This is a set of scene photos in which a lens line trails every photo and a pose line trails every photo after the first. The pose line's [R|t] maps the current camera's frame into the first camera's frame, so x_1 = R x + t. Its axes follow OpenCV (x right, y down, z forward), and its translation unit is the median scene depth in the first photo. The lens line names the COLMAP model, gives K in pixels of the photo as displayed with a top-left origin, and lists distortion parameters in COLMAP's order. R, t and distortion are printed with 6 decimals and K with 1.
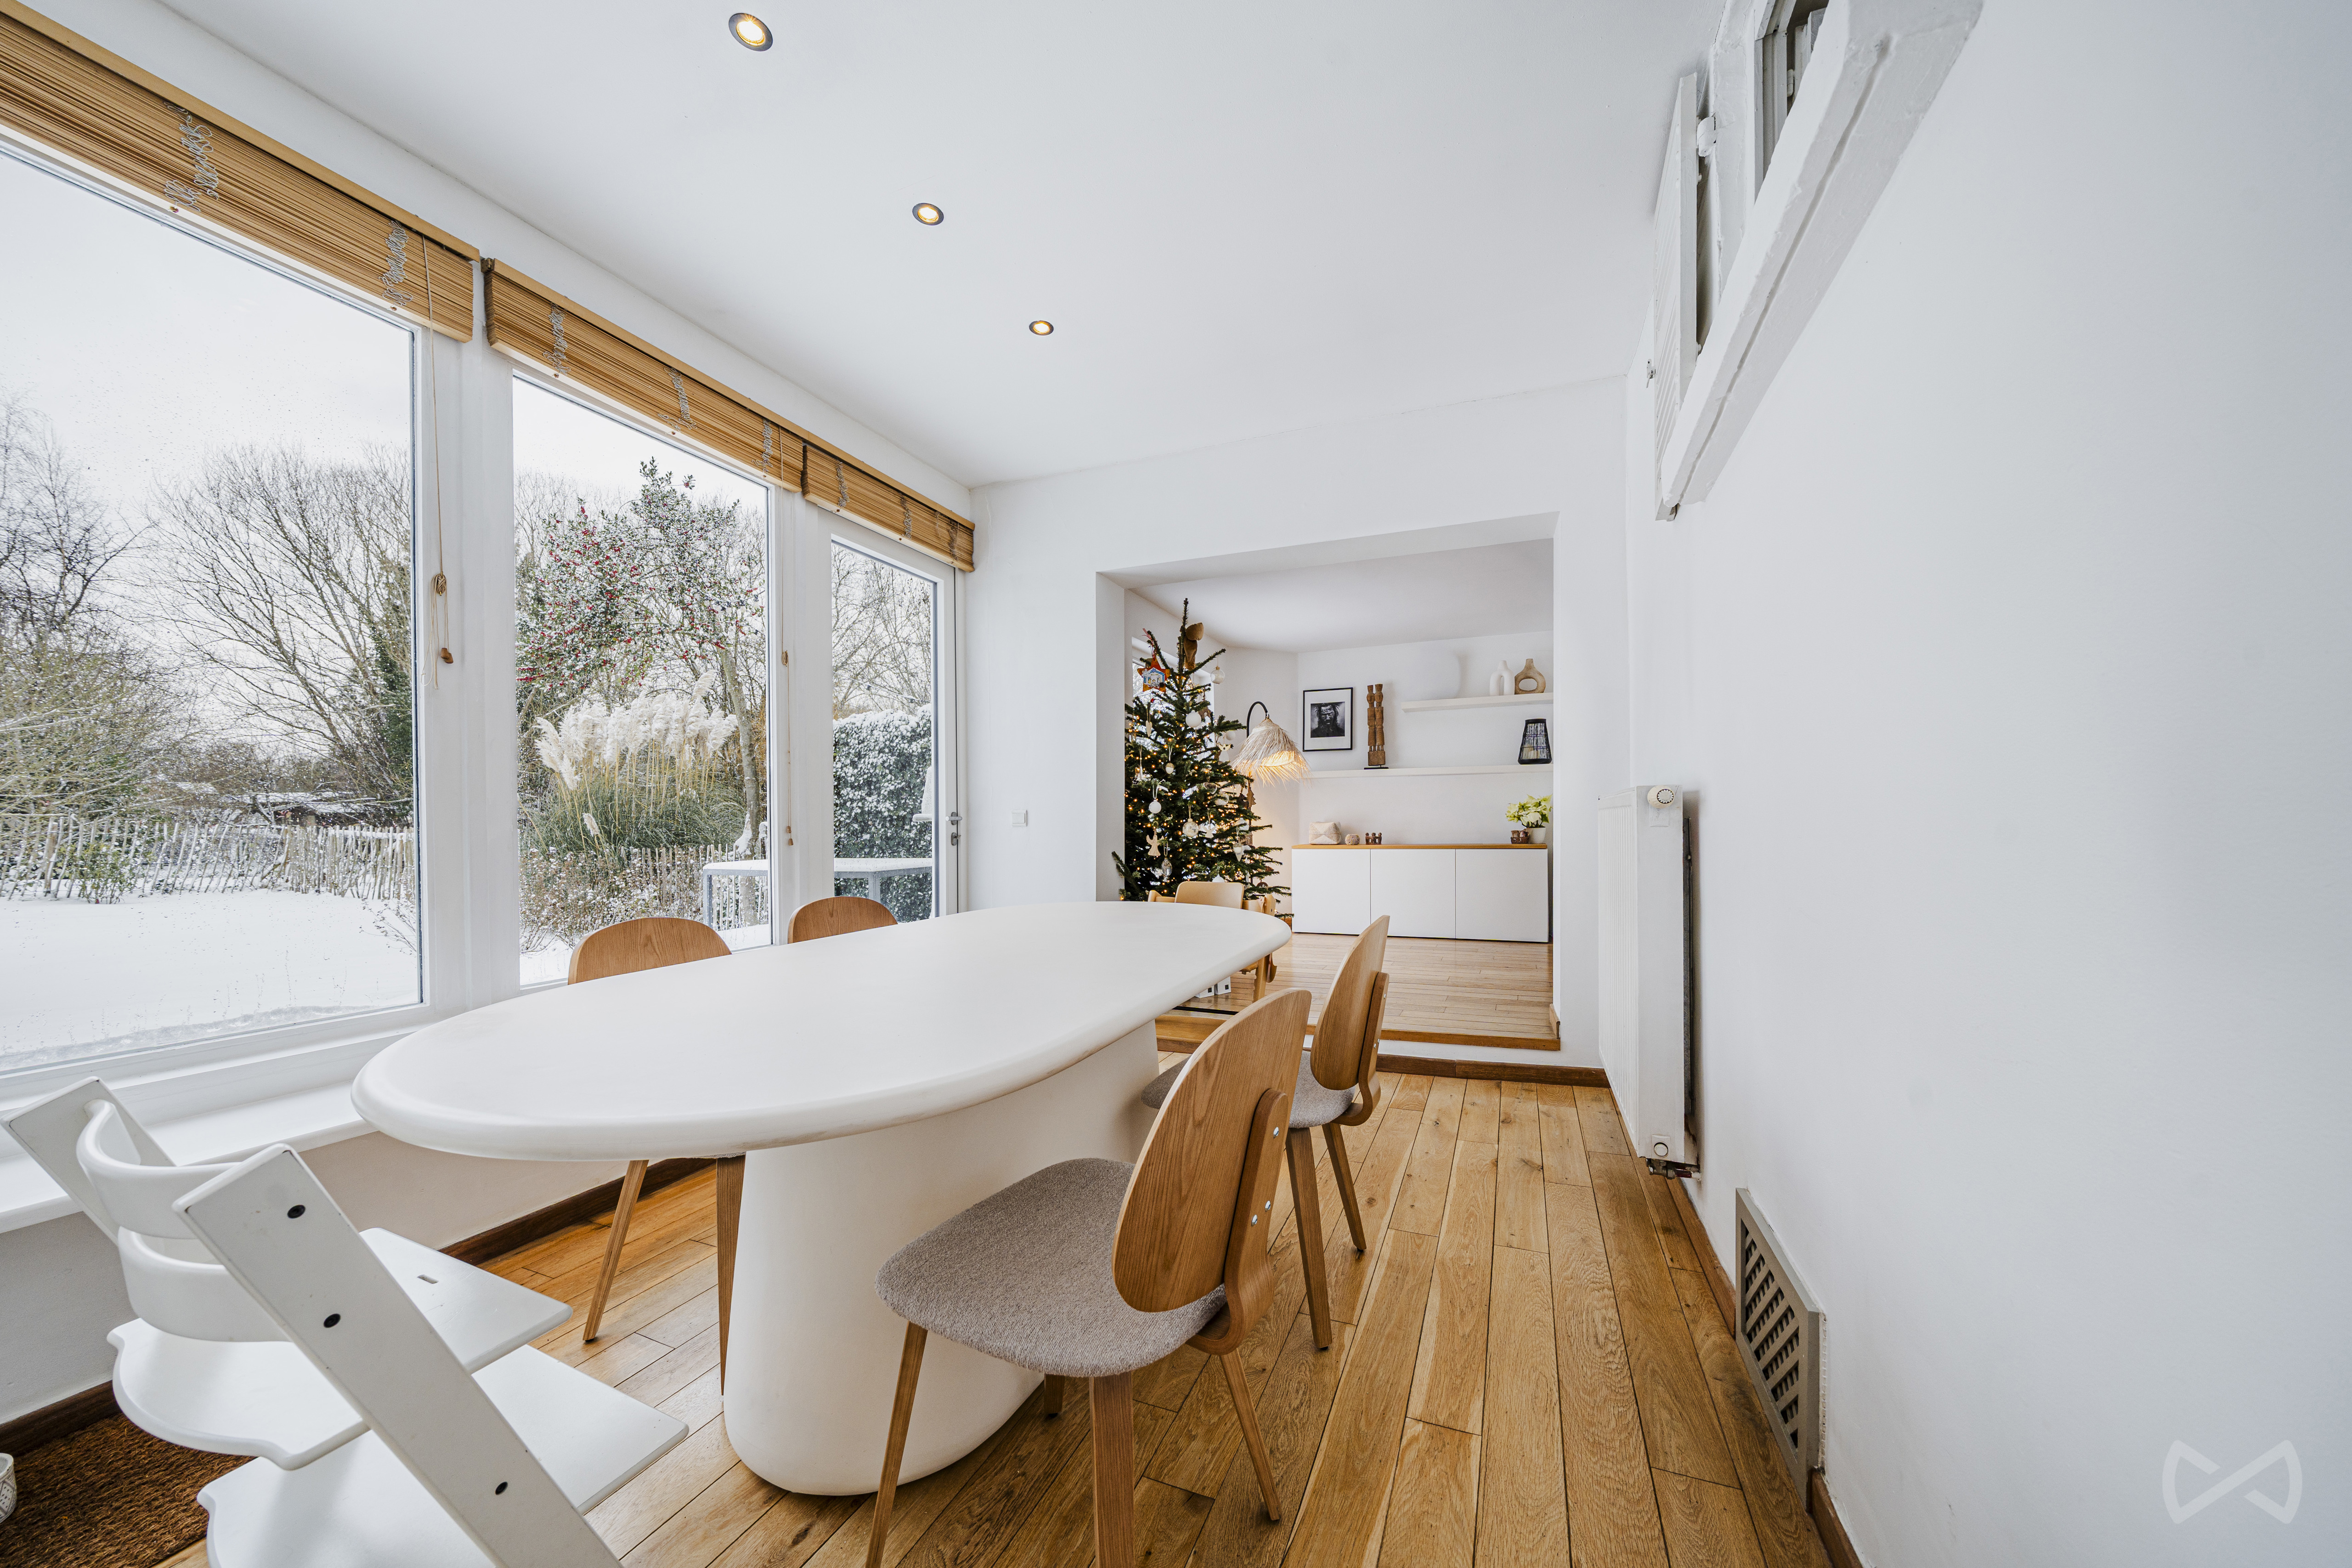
lens RADIAL K [[830.8, 0, 1179.1], [0, 830.8, 832.6], [0, 0, 1]] dist [0.000188, 0.000026]
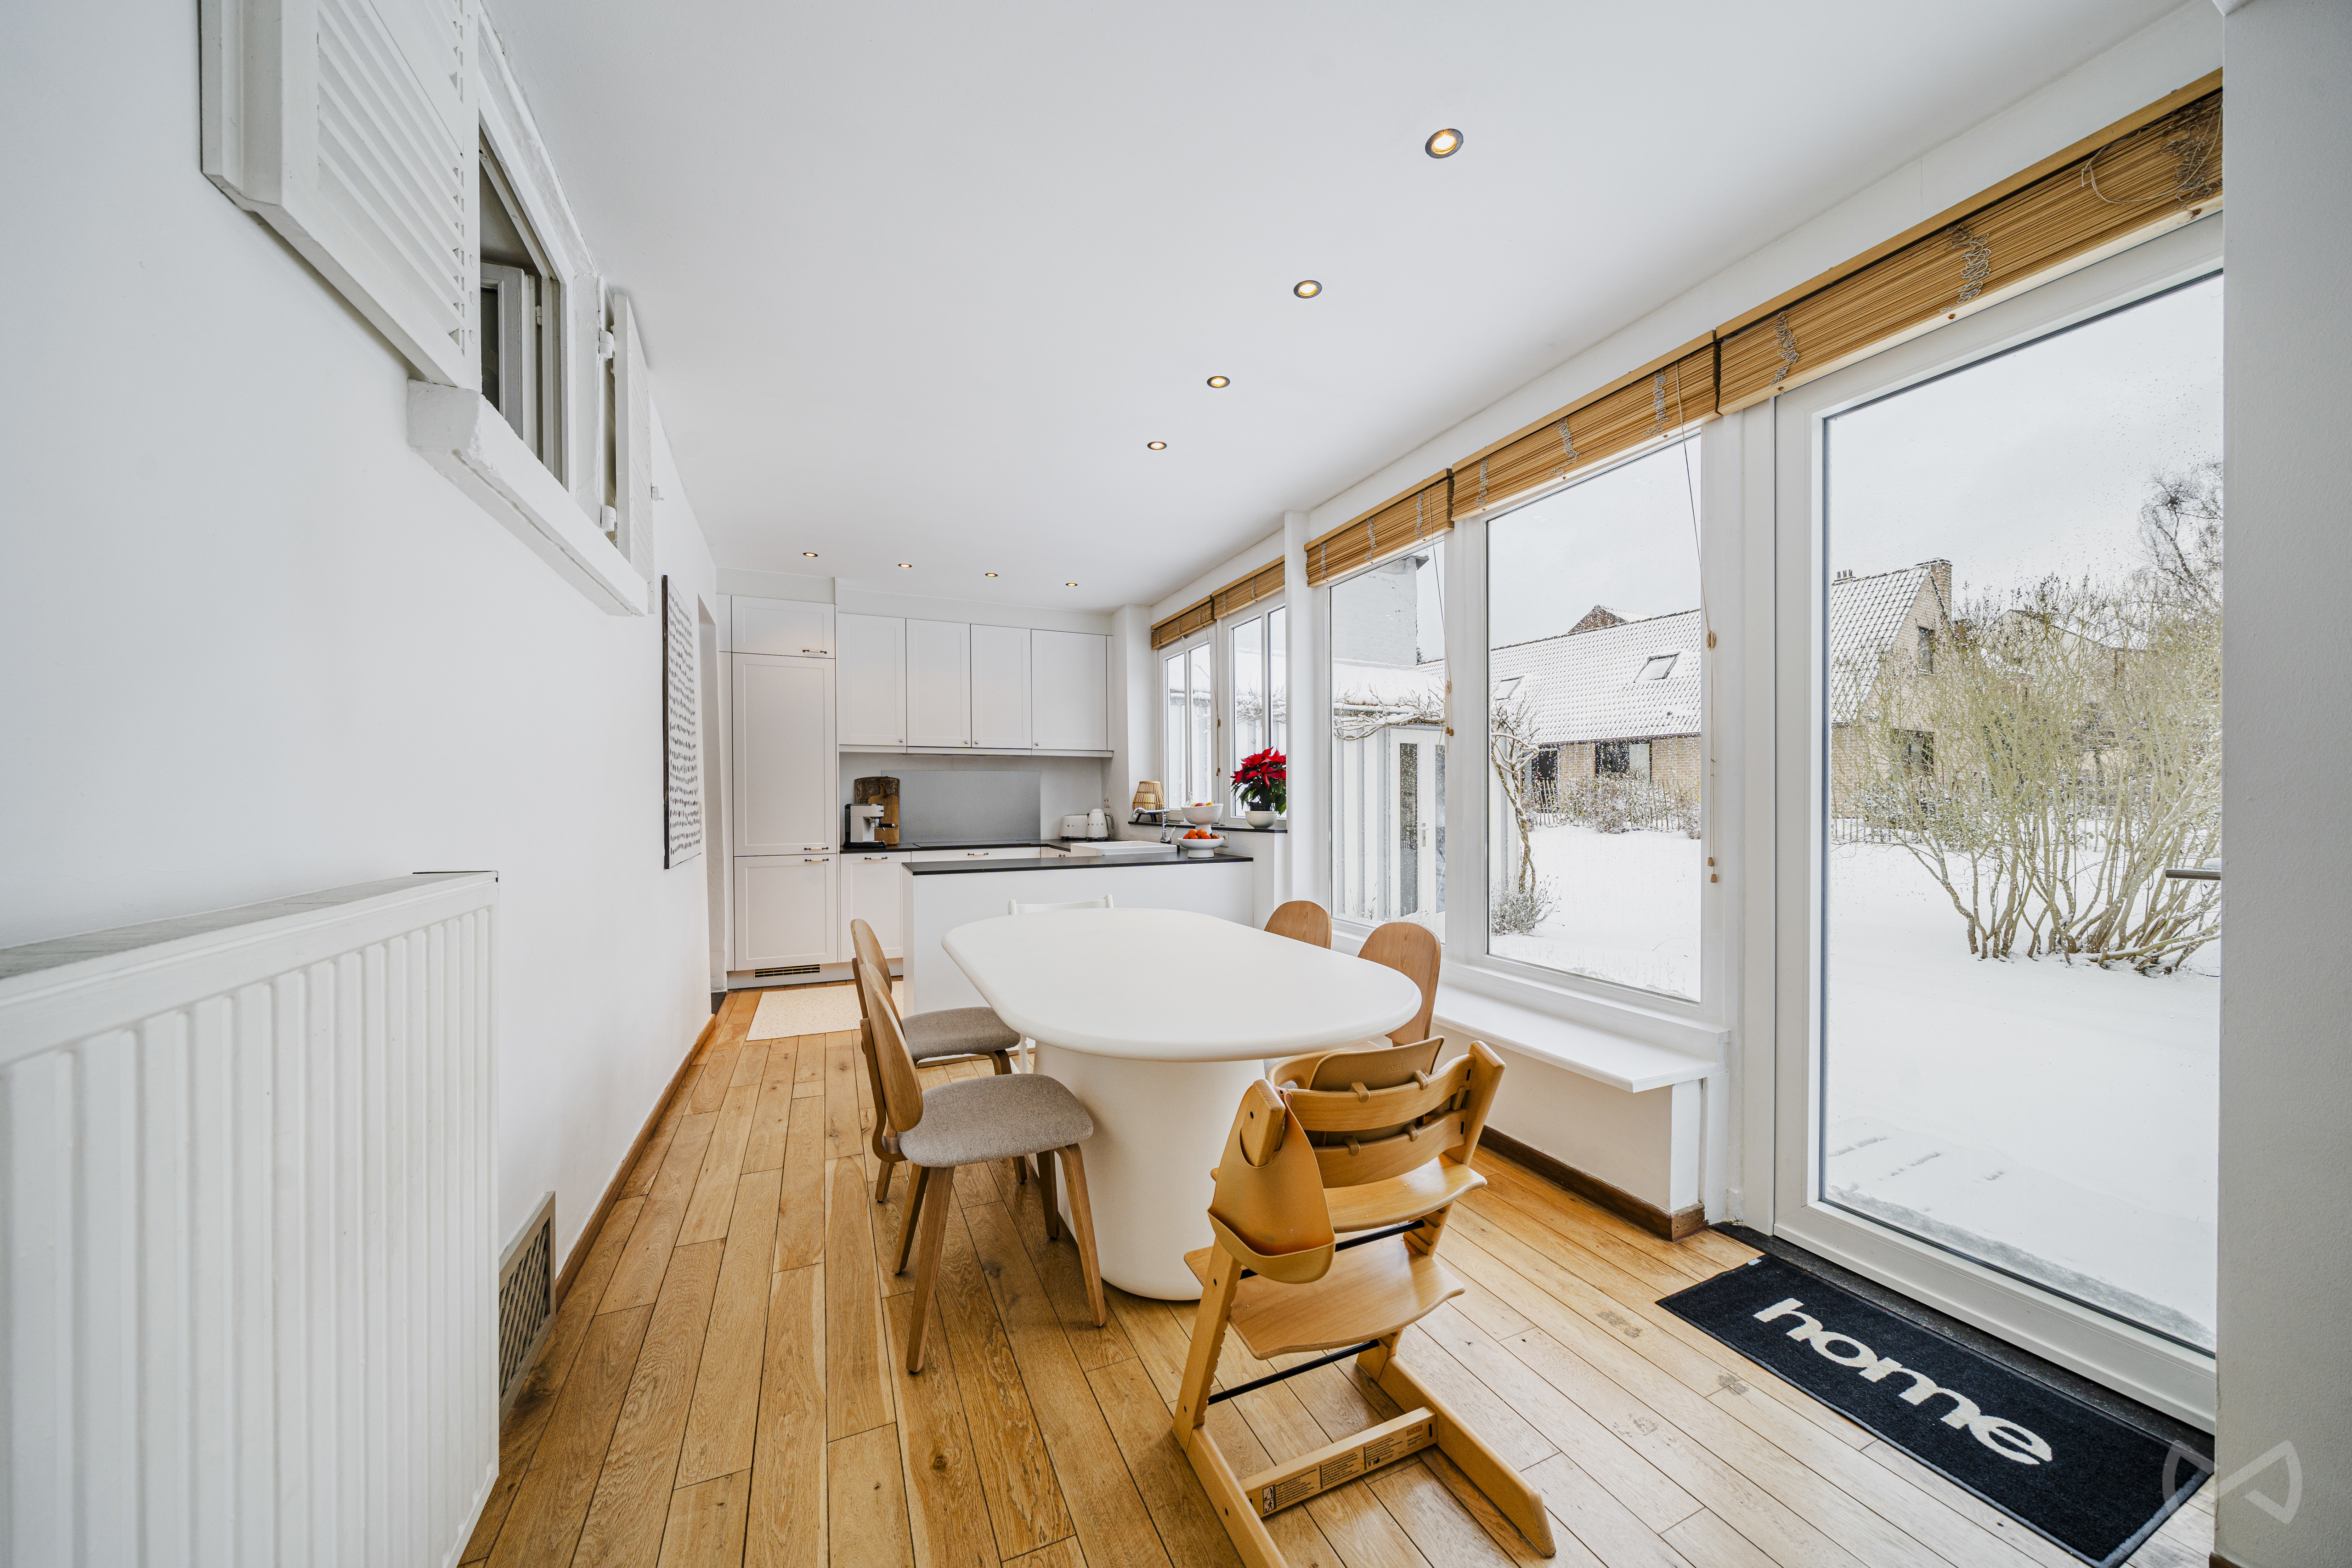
lens RADIAL K [[789.9, 0, 1171.2], [0, 789.9, 793.2], [0, 0, 1]] dist [-0.000960, -0.000058]
pose [[-0.691054, 0.010937, -0.722720, 0.430218], [0.003316, 0.999923, 0.011962, -0.082866], [0.722795, 0.005870, -0.691037, 1.213665]]
